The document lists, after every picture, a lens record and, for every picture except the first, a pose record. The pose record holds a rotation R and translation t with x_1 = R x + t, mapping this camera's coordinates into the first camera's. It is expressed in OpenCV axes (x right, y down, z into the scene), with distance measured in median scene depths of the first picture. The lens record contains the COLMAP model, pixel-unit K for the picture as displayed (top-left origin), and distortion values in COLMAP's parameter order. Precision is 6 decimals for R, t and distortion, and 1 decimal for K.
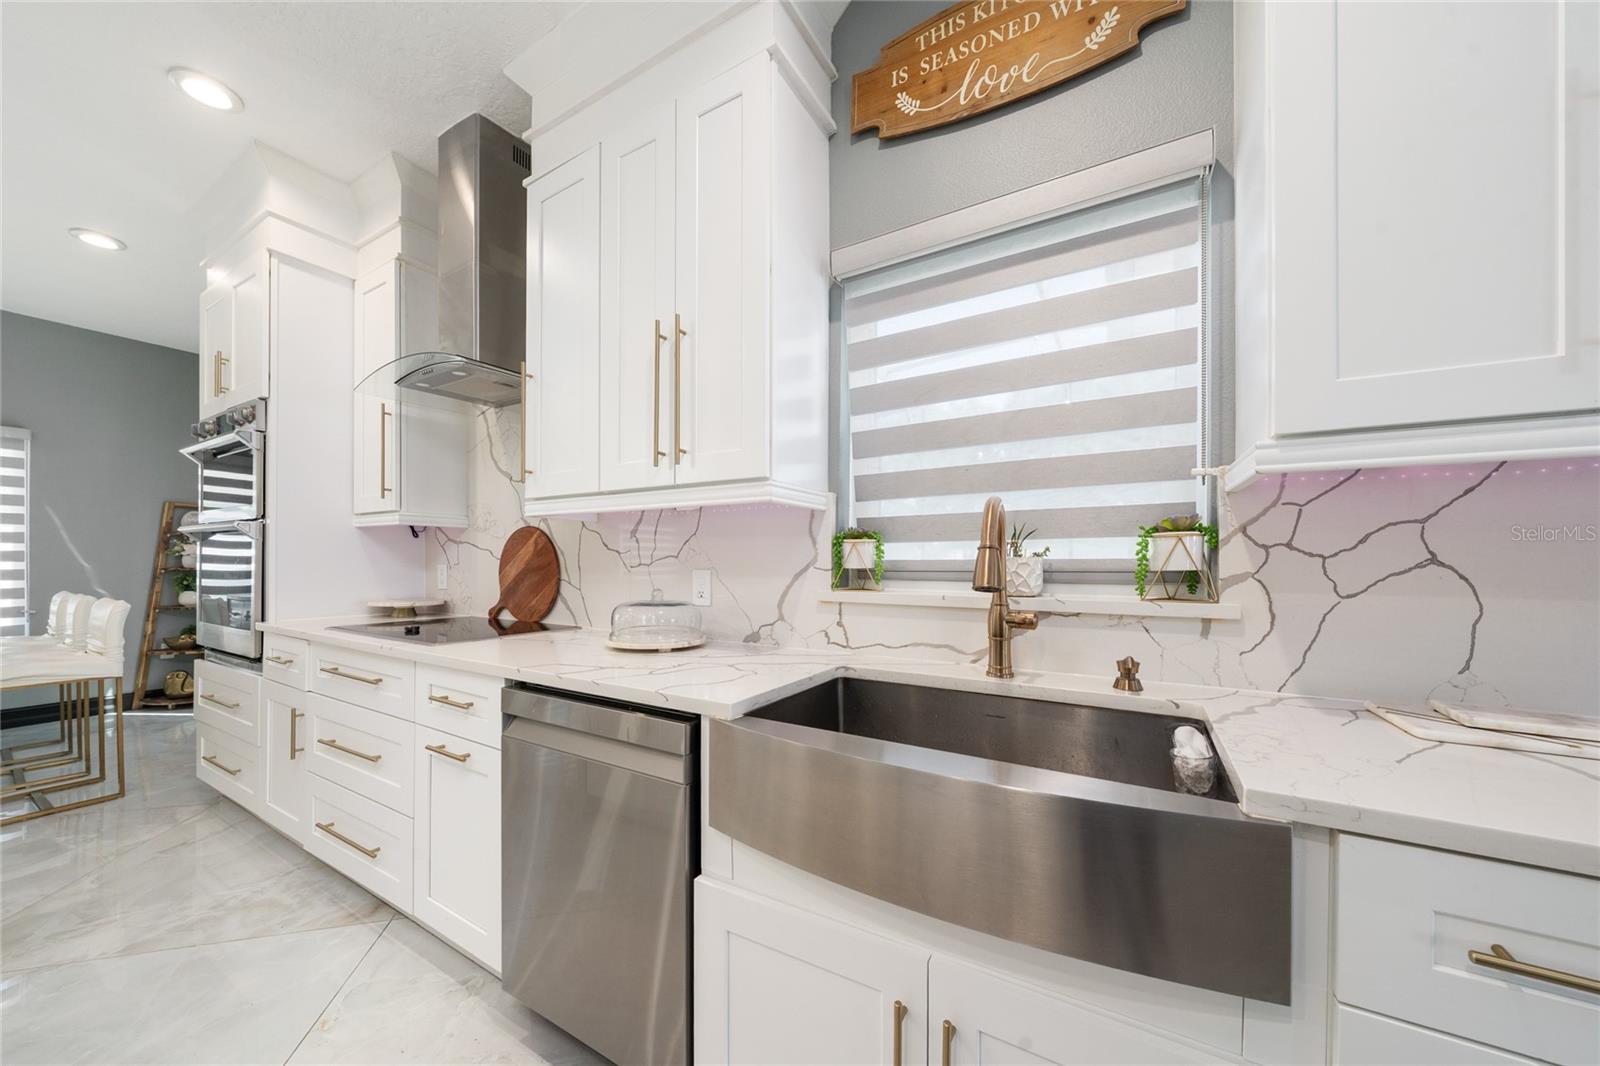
lens RADIAL K [[552.7, 0, 796.7], [0, 552.7, 560.4], [0, 0, 1]] dist [-0.001361, 0.000307]
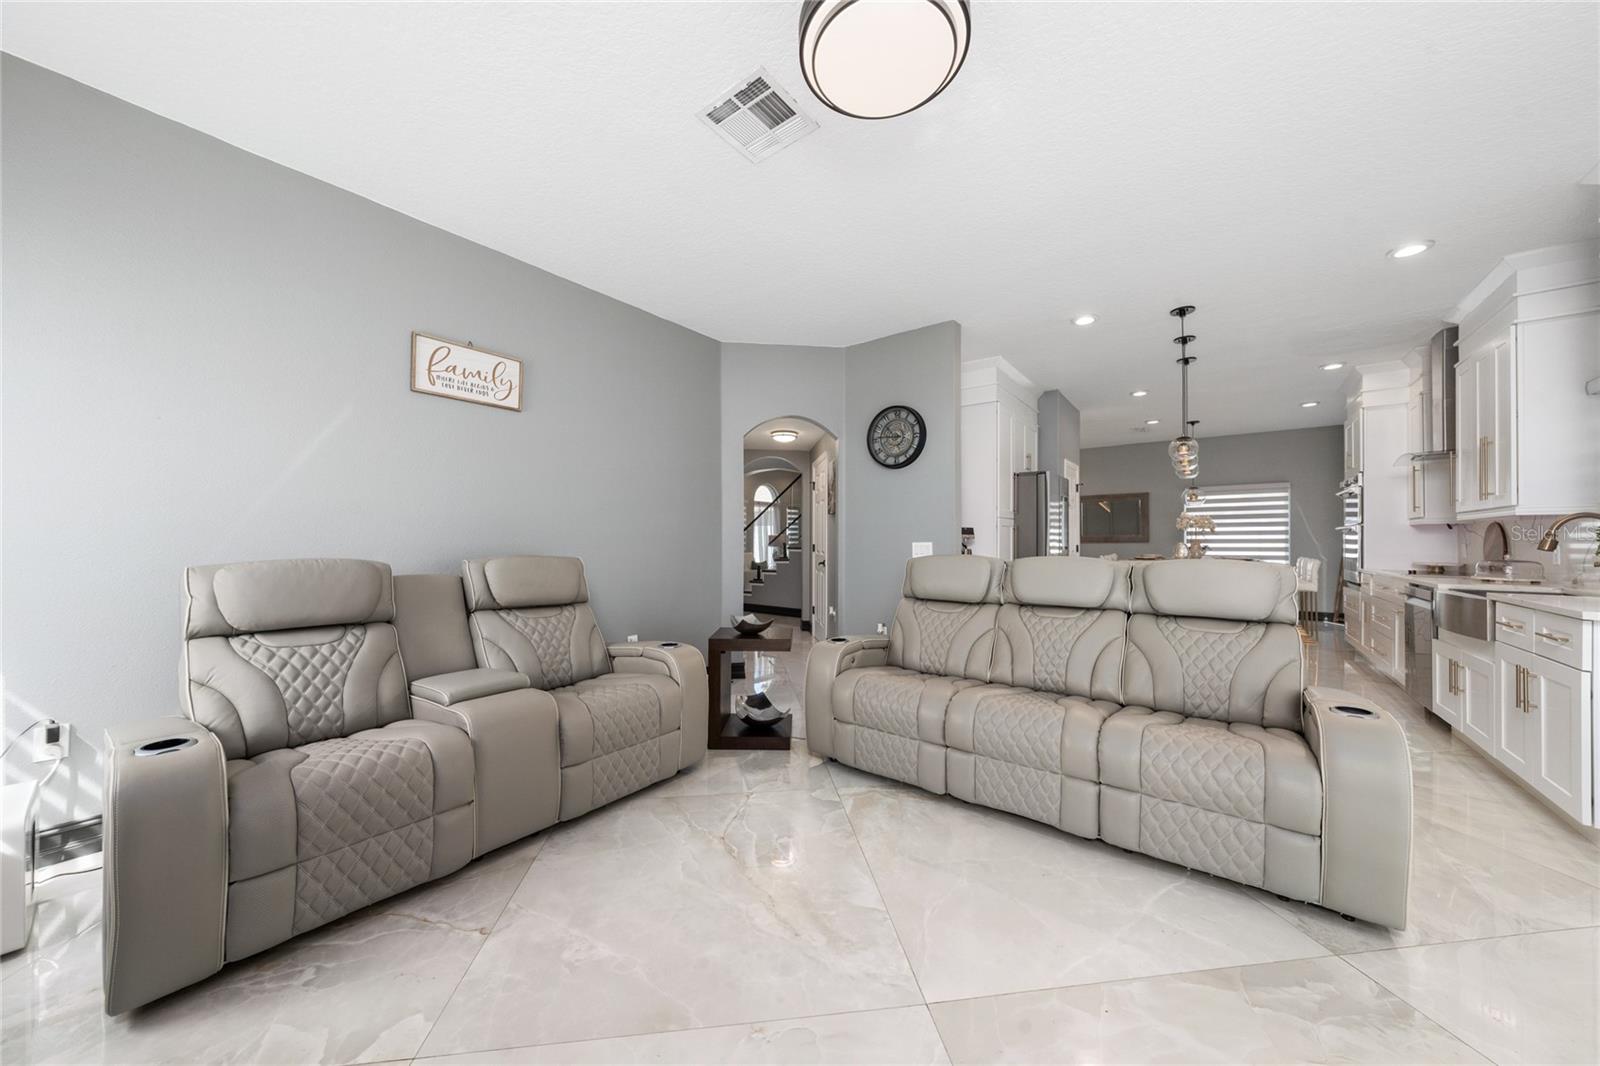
lens RADIAL K [[552.7, 0, 796.6], [0, 552.7, 535.4], [0, 0, 1]] dist [-0.001361, 0.000307]
pose [[-0.122587, -0.013075, -0.992372, 1.609186], [-0.007297, 0.999898, -0.012273, 0.019082], [0.992431, 0.005737, -0.122670, -1.059925]]
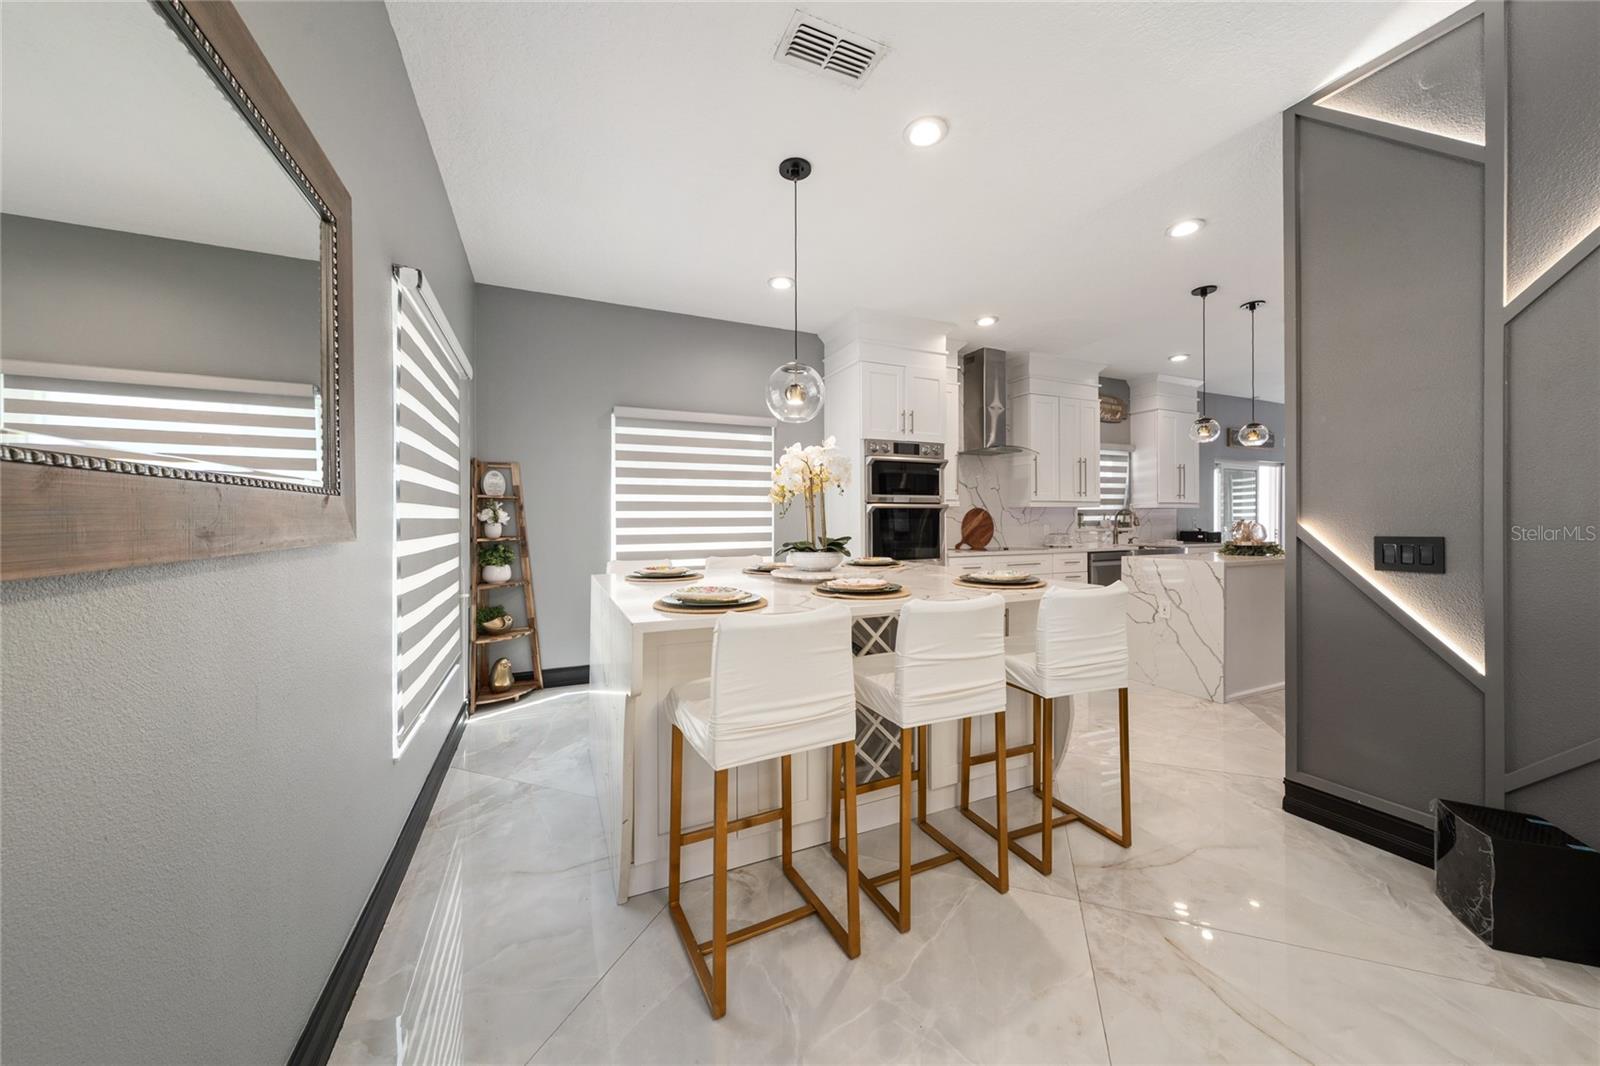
lens RADIAL K [[552.7, 0, 797.2], [0, 552.7, 526.3], [0, 0, 1]] dist [-0.001361, 0.000307]
pose [[0.572200, -0.017930, 0.819918, -2.731137], [0.015426, 0.999819, 0.011099, -0.020620], [-0.819969, 0.006297, 0.572374, 0.262901]]
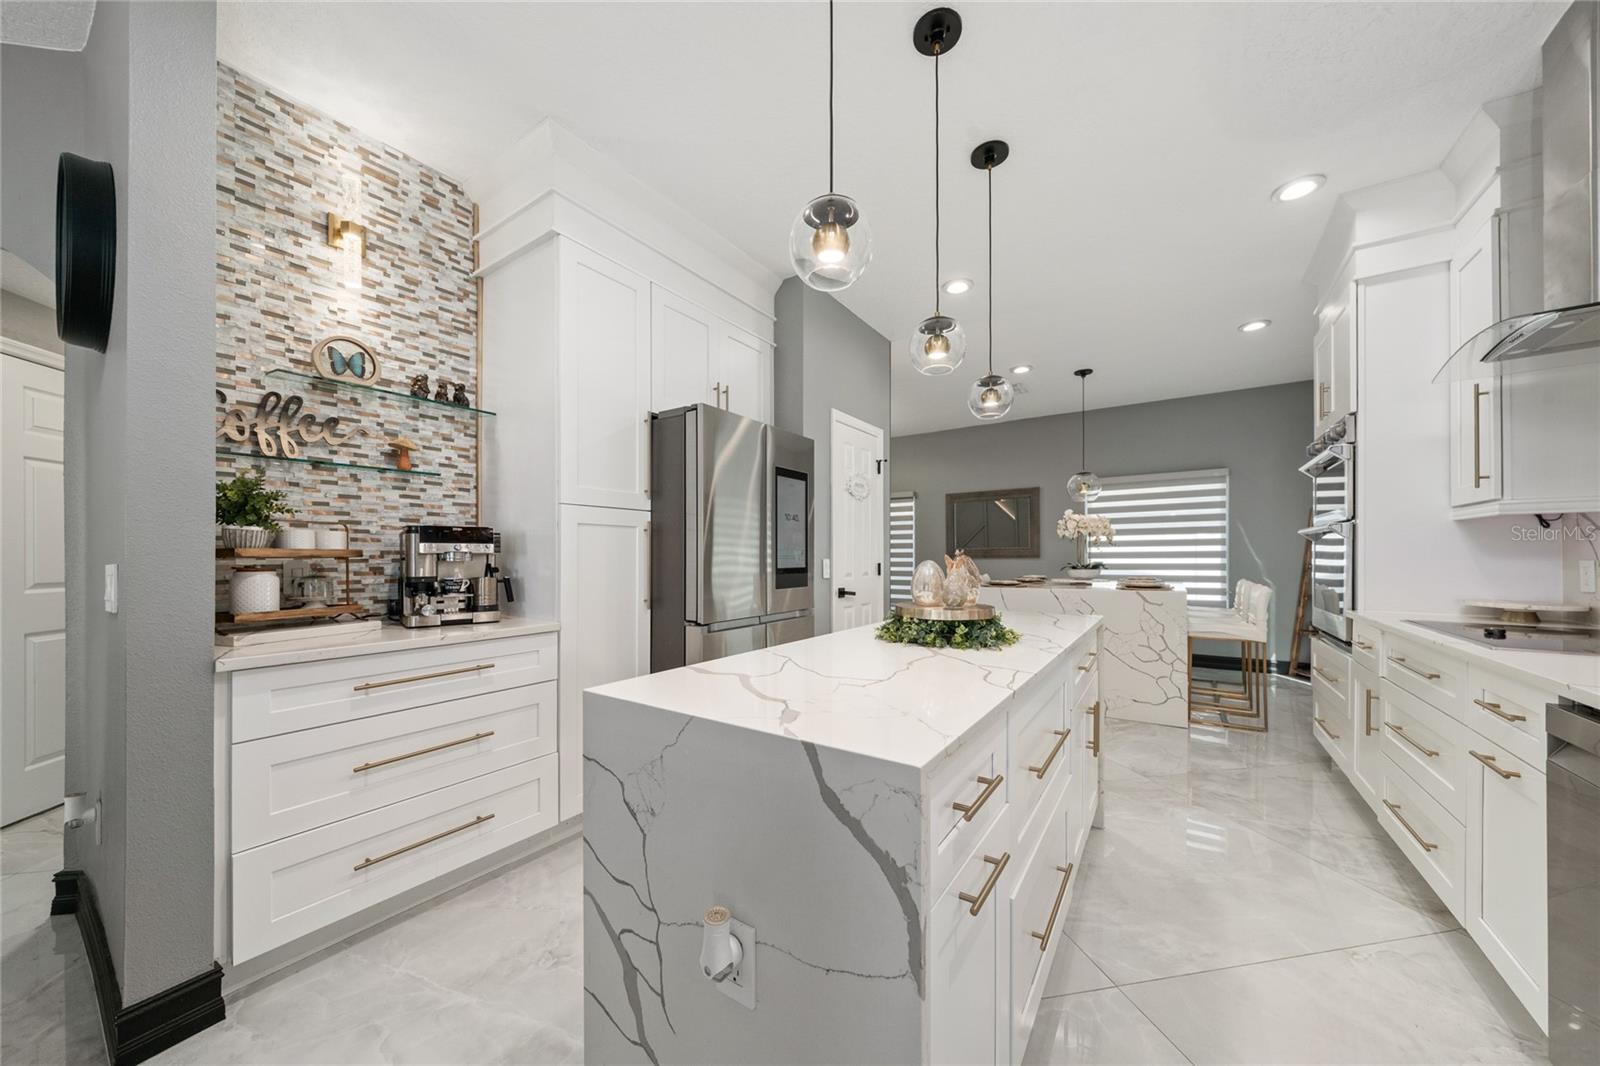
lens RADIAL K [[552.7, 0, 800.7], [0, 552.7, 556.6], [0, 0, 1]] dist [-0.001361, 0.000307]
pose [[-0.067304, -0.003405, -0.997727, 0.237243], [0.001046, 0.999993, -0.003483, 0.003487], [0.997732, -0.001278, -0.067300, -0.054213]]
